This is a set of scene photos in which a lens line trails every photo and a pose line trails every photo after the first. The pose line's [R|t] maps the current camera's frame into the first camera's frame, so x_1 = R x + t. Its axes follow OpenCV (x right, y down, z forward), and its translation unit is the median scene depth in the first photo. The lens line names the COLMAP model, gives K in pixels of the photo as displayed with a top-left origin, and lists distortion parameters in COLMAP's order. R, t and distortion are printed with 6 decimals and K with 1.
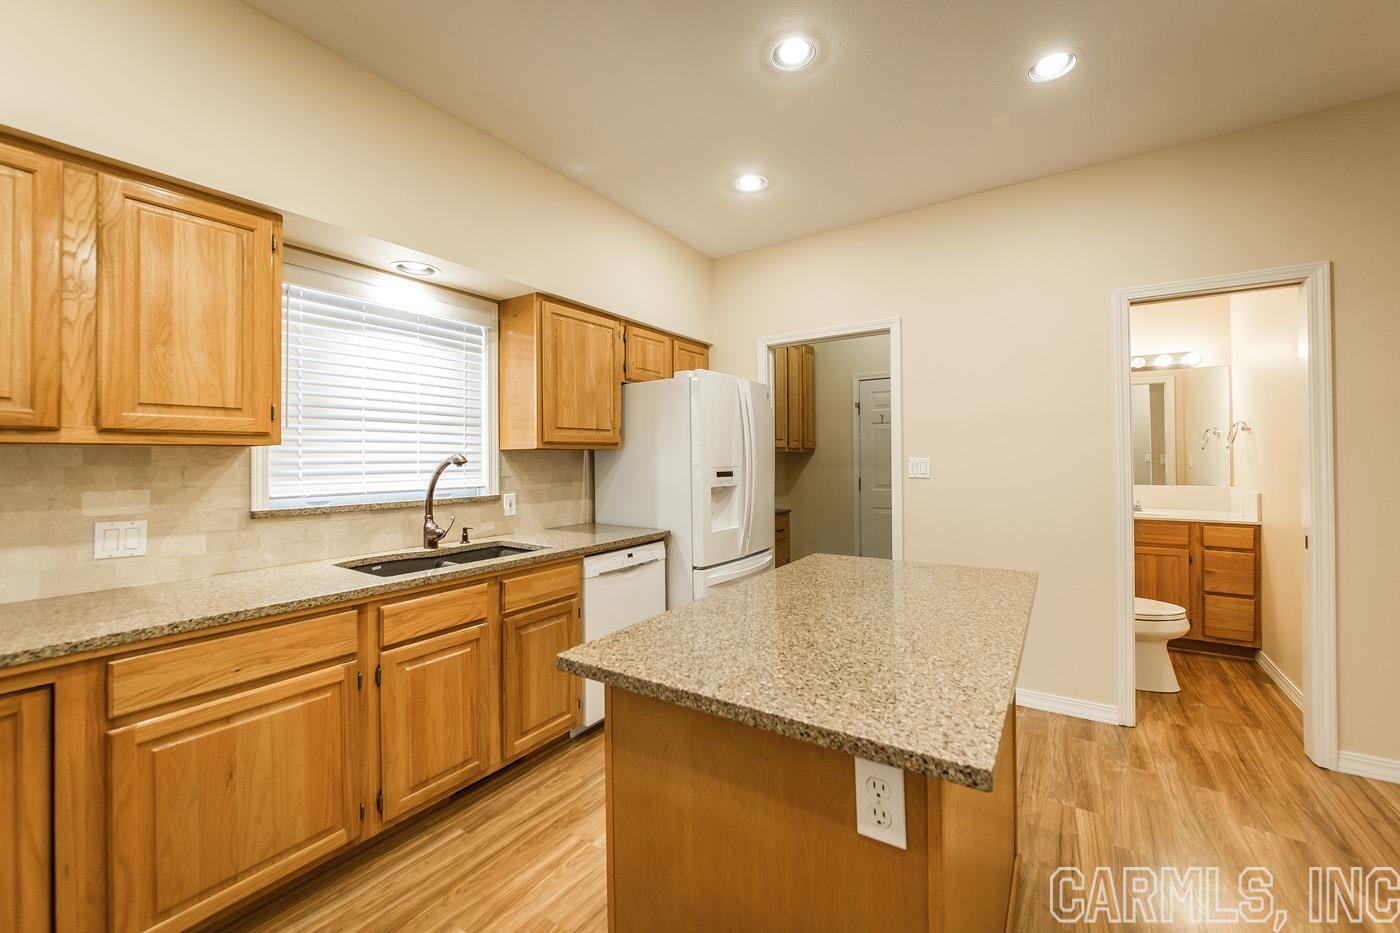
lens RADIAL K [[564.2, 0, 682.9], [0, 564.2, 464.8], [0, 0, 1]] dist [0.000061, 0.000120]
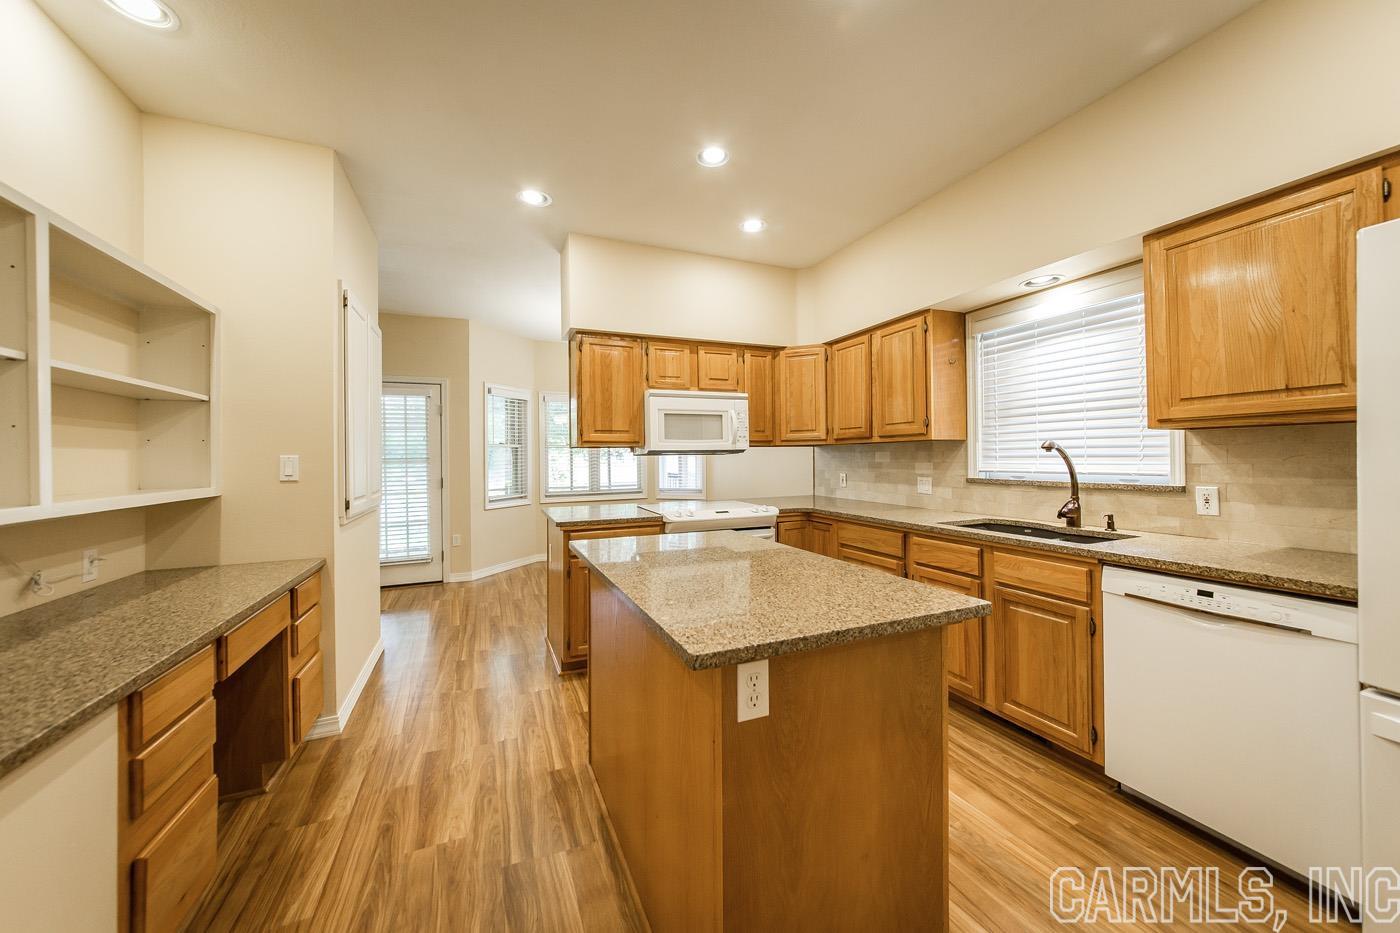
lens RADIAL K [[508.7, 0, 705.1], [0, 508.7, 463.5], [0, 0, 1]] dist [-0.000032, -0.000056]
pose [[-0.522538, 0.028712, -0.852132, 0.806392], [0.012687, 0.999584, 0.025901, -0.008483], [0.852522, 0.002723, -0.522685, 0.970715]]
